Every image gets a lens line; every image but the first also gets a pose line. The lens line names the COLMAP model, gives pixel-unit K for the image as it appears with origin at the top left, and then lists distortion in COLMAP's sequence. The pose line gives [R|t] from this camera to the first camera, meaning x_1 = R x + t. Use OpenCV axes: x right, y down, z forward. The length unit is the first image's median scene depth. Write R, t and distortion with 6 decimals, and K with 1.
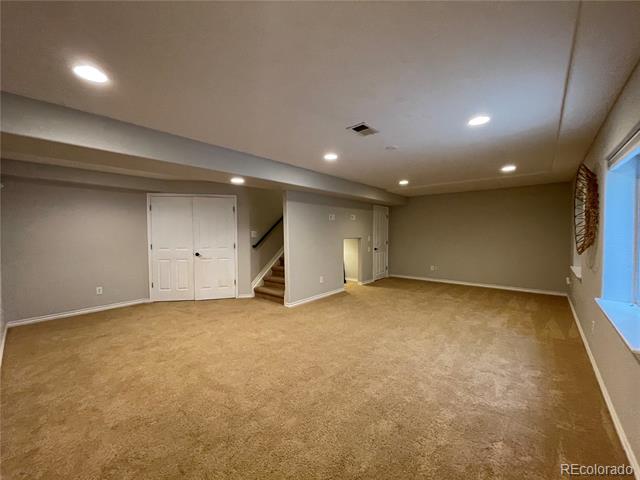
lens RADIAL K [[257.4, 0, 320.2], [0, 257.4, 239.6], [0, 0, 1]] dist [0.002266, 0.000378]
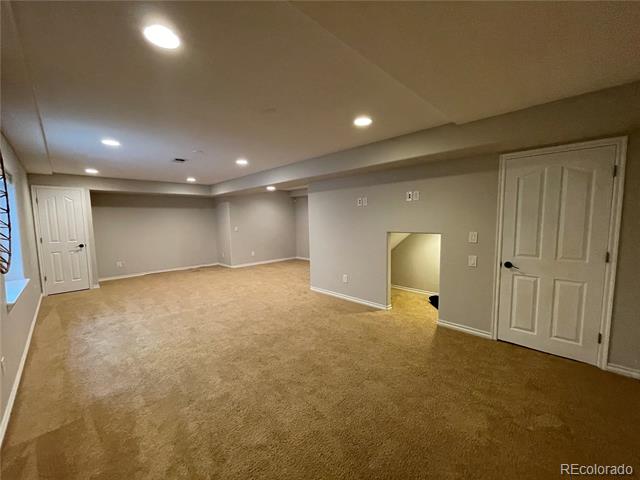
lens RADIAL K [[257.4, 0, 320.0], [0, 257.4, 241.2], [0, 0, 1]] dist [0.002266, 0.000378]
pose [[-0.061457, 0.093059, -0.993762, 0.791812], [-0.015831, 0.995428, 0.094194, -0.041094], [0.997984, 0.021522, -0.059703, 0.911783]]
